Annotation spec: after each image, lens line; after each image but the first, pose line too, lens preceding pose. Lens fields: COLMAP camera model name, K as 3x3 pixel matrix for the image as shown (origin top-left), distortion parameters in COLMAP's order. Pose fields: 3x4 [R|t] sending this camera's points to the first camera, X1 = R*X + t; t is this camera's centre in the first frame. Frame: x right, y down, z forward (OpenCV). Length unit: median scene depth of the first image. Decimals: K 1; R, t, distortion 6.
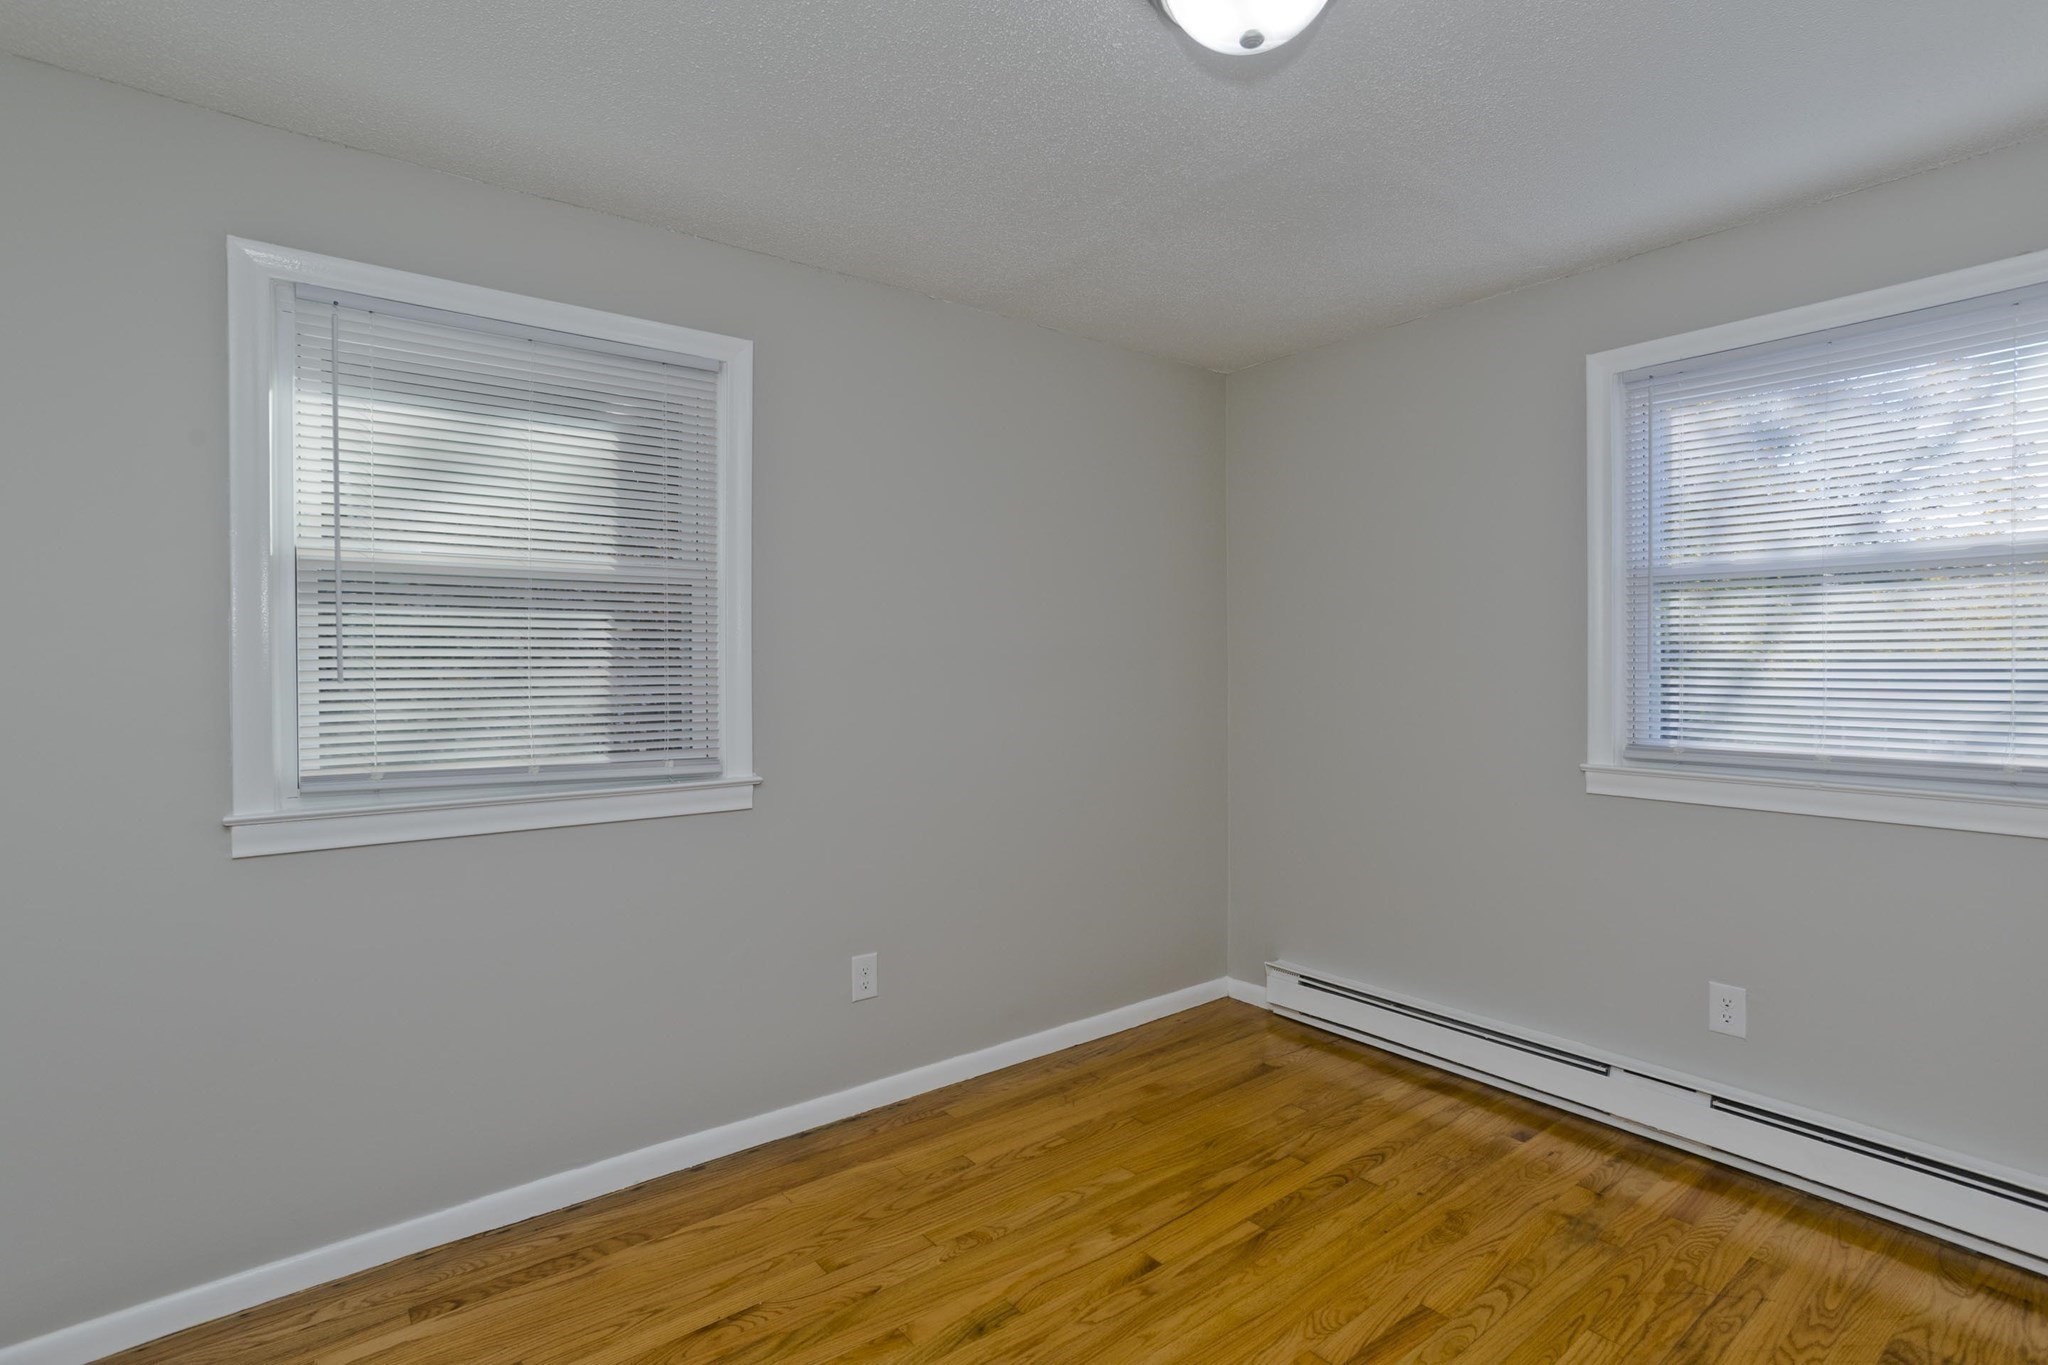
lens RADIAL K [[994.4, 0, 1026.8], [0, 994.4, 638.5], [0, 0, 1]] dist [-0.037544, 0.022095]
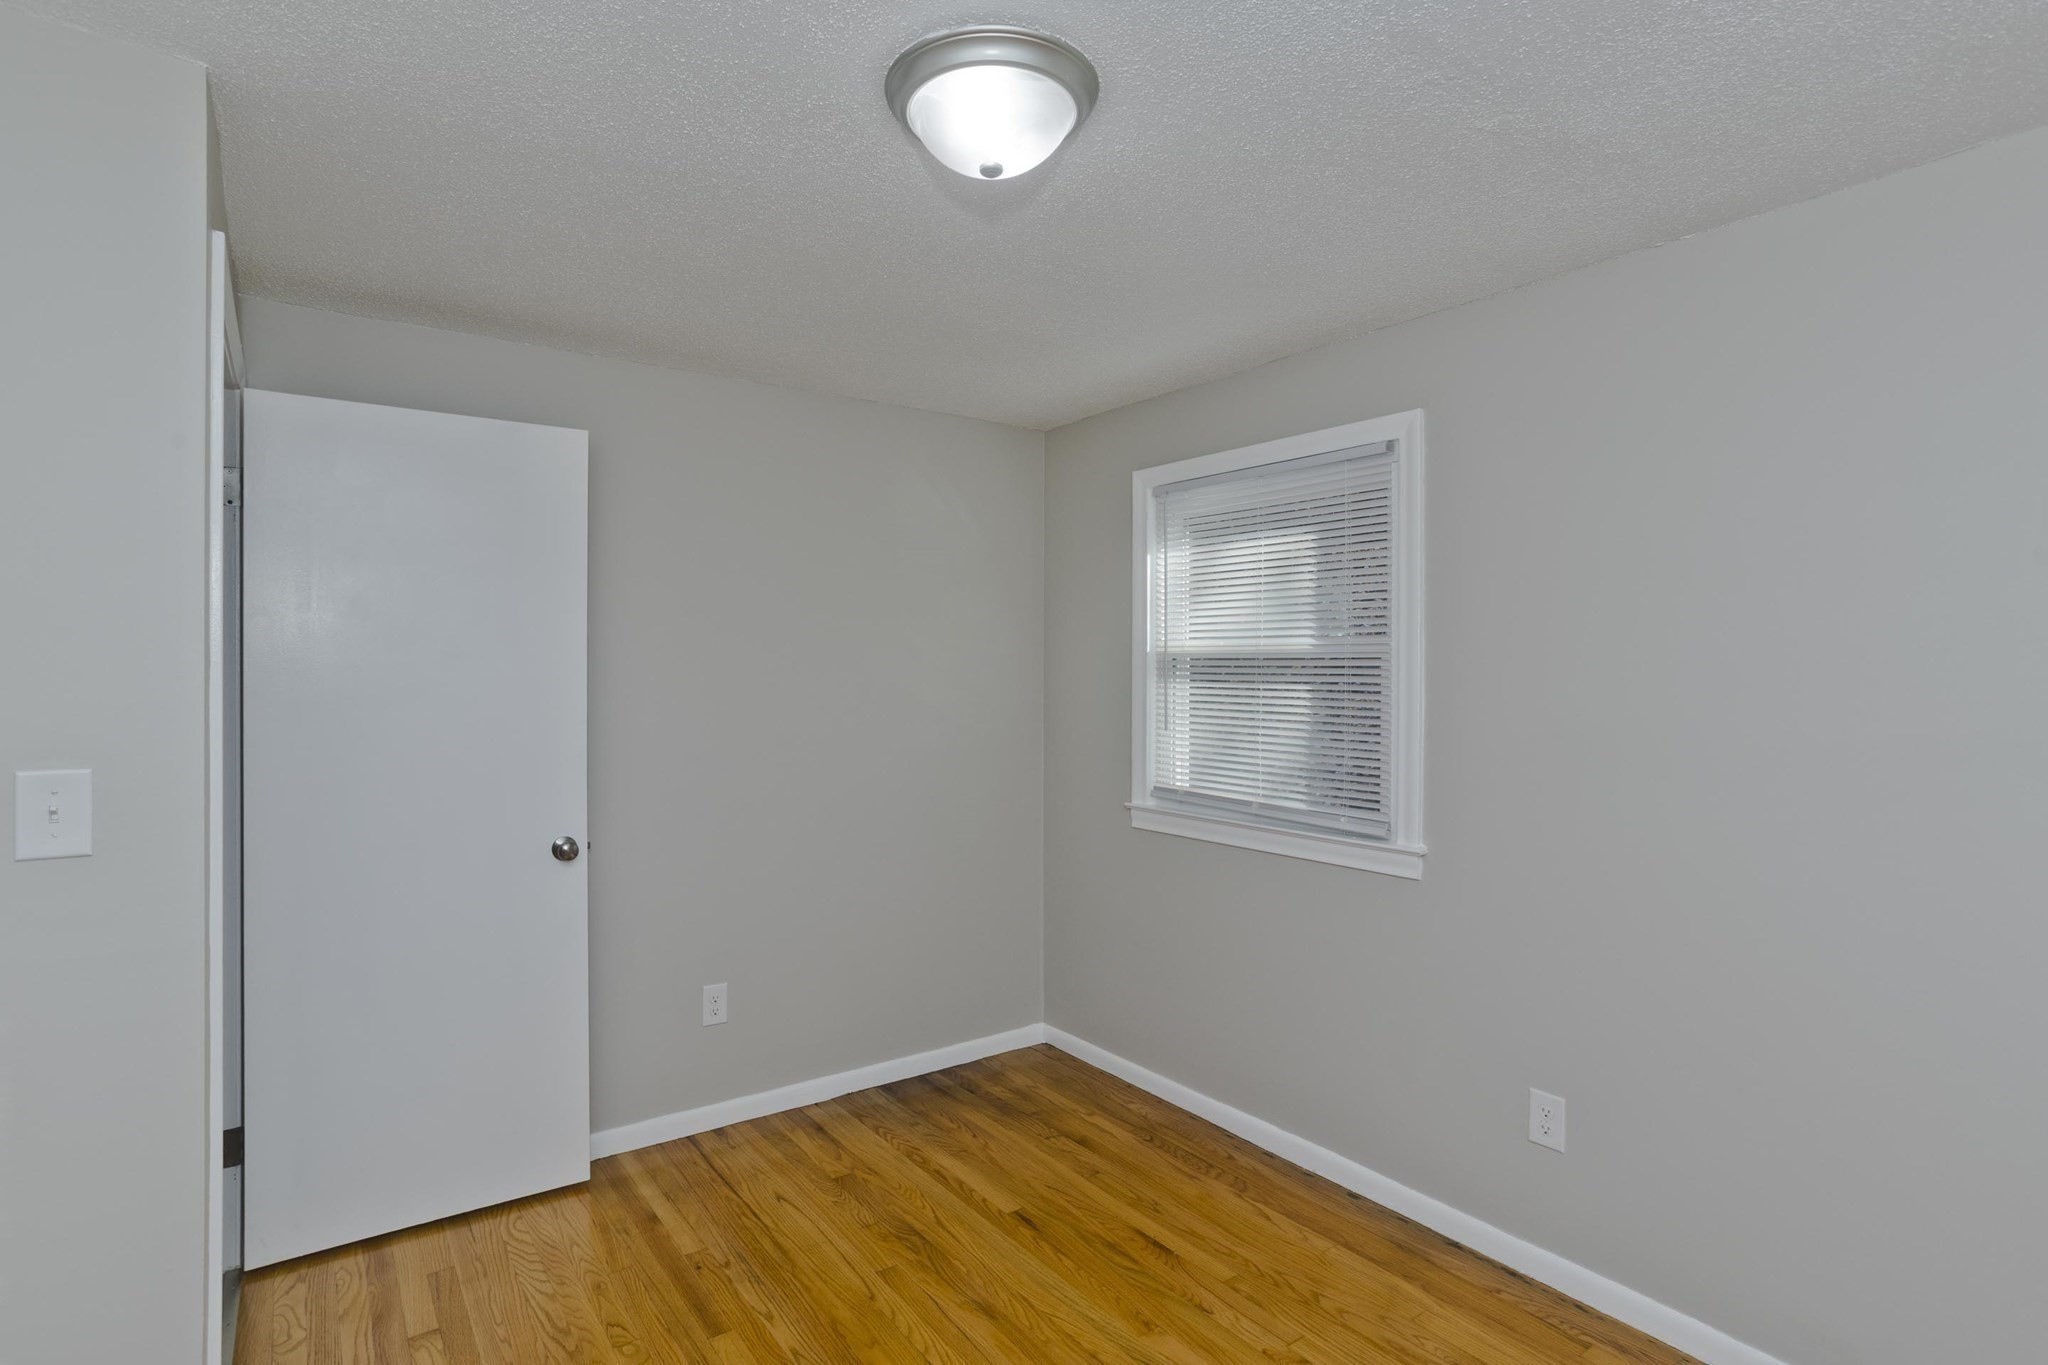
lens RADIAL K [[1000.9, 0, 1024.0], [0, 1000.9, 682.5], [0, 0, 1]] dist [-0.046874, 0.030611]
pose [[-0.030832, 0.007205, -0.999499, 0.805413], [0.006029, 0.999957, 0.007023, -0.039695], [0.999506, -0.005810, -0.030875, 0.710961]]
